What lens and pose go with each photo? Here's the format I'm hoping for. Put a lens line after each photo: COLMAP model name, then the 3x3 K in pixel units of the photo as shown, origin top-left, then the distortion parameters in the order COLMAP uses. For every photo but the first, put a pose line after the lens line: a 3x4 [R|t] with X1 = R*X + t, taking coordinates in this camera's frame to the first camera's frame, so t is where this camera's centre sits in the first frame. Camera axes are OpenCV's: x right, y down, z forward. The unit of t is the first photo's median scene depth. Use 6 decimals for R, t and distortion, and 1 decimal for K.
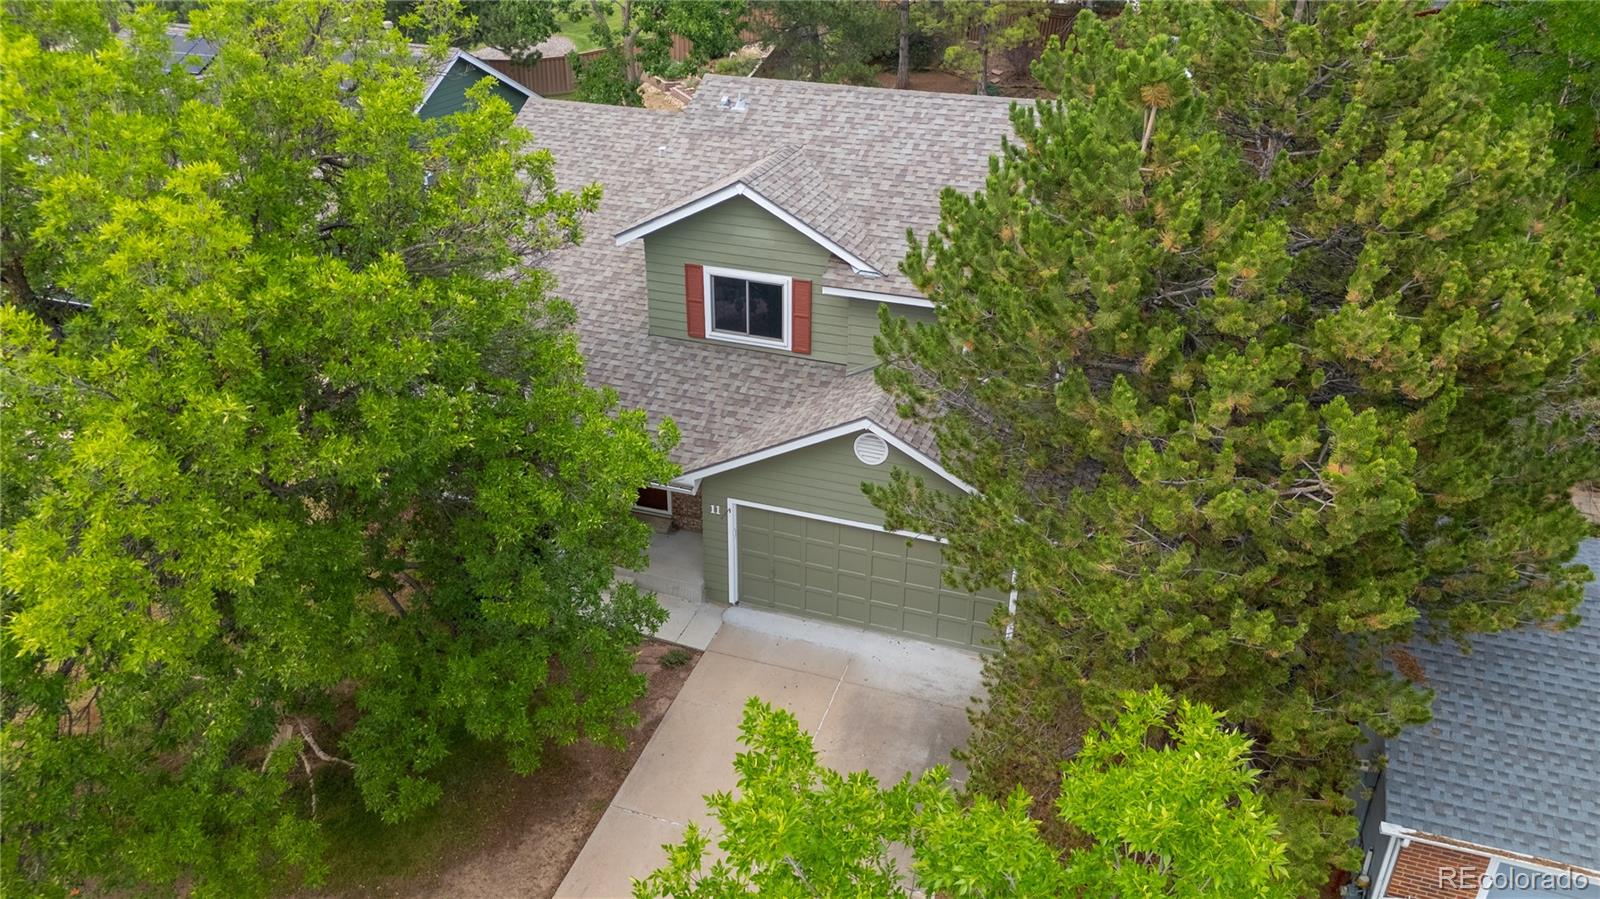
lens RADIAL K [[1199.3, 0, 794.1], [0, 1199.3, 456.2], [0, 0, 1]] dist [0.010734, 0.001149]
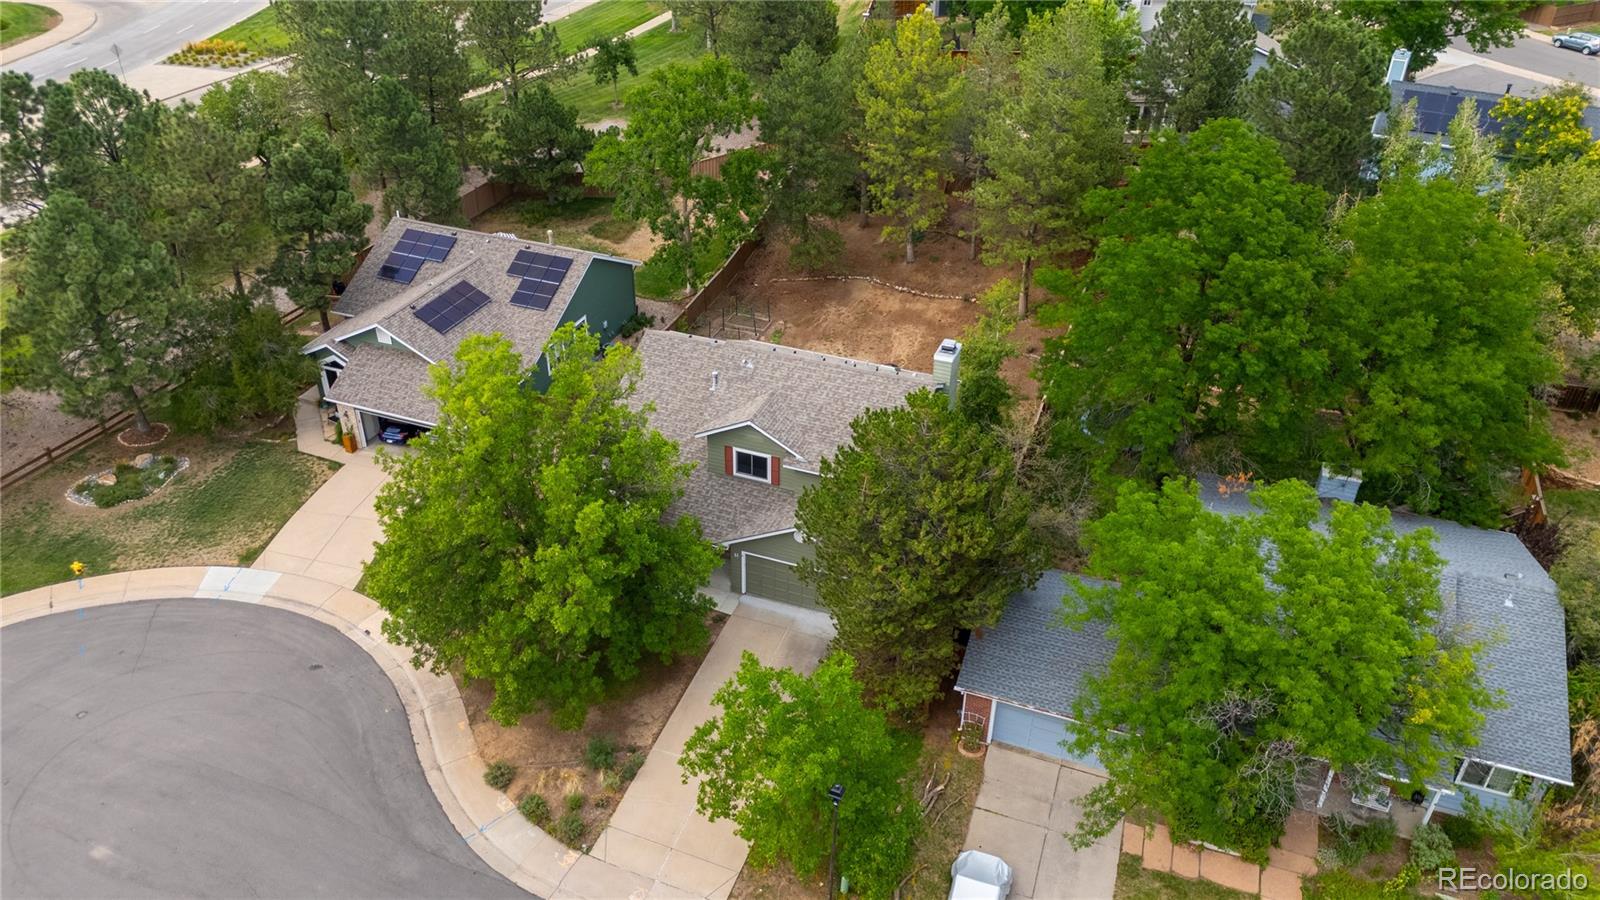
lens RADIAL K [[1199.3, 0, 803.5], [0, 1199.3, 444.8], [0, 0, 1]] dist [0.010734, 0.001149]
pose [[0.999794, 0.018166, -0.009012, 0.079883], [-0.017460, 0.997178, 0.073018, -0.334226], [0.010313, -0.072845, 0.997290, -1.280590]]
